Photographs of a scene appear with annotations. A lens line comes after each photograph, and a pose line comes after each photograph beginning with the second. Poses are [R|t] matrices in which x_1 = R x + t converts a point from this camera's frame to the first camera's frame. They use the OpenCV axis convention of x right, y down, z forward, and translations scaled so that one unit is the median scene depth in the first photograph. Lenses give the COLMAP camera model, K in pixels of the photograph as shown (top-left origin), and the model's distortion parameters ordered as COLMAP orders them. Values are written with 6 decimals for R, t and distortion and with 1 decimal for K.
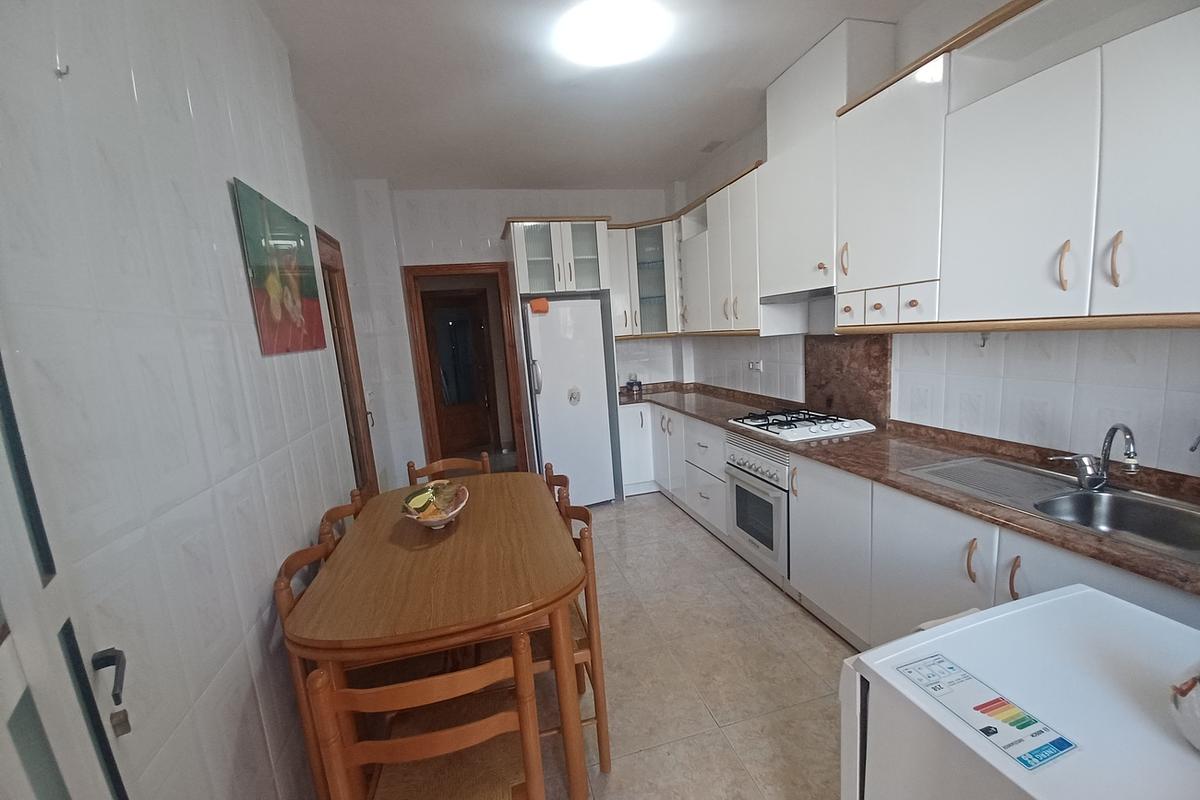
lens RADIAL K [[470.9, 0, 601.4], [0, 470.9, 402.1], [0, 0, 1]] dist [0.000441, -0.000005]
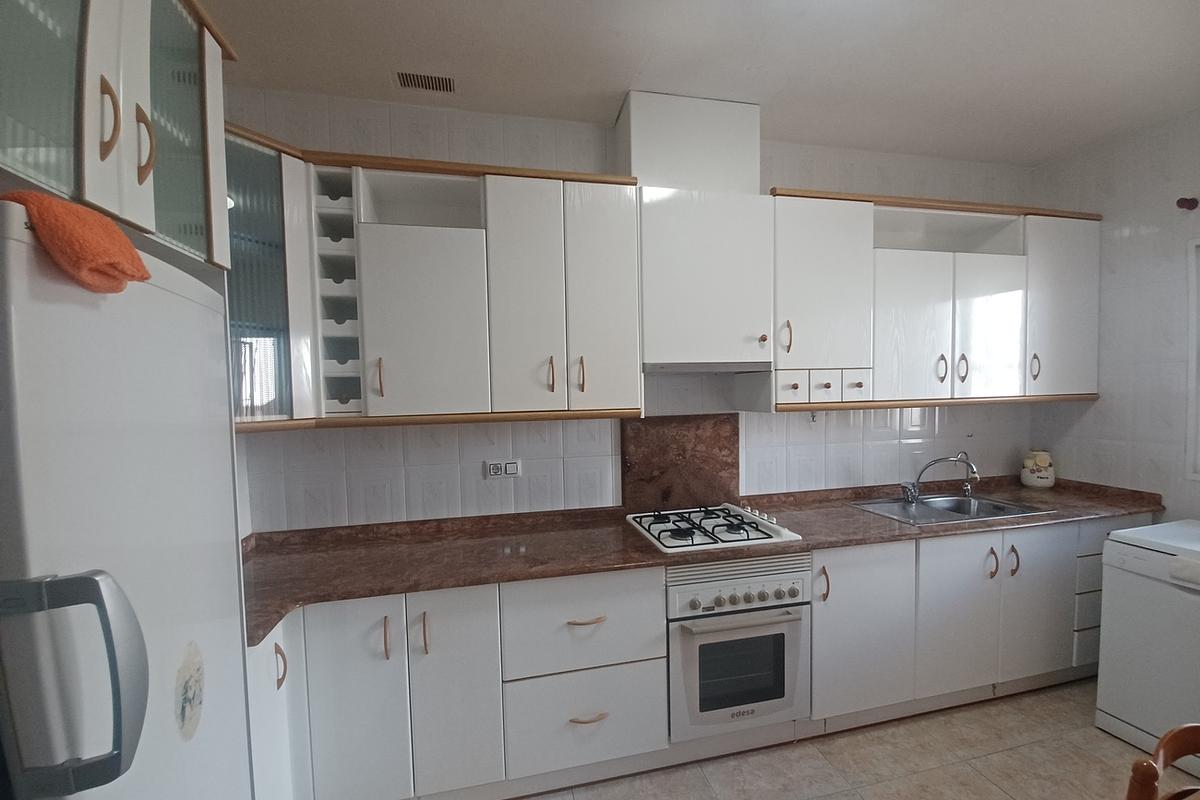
lens RADIAL K [[470.9, 0, 597.1], [0, 470.9, 409.2], [0, 0, 1]] dist [0.000441, -0.000005]
pose [[0.048007, 0.031971, 0.998335, -0.423998], [0.165944, 0.985342, -0.039535, -0.159630], [-0.984966, 0.167566, 0.041997, 1.218669]]
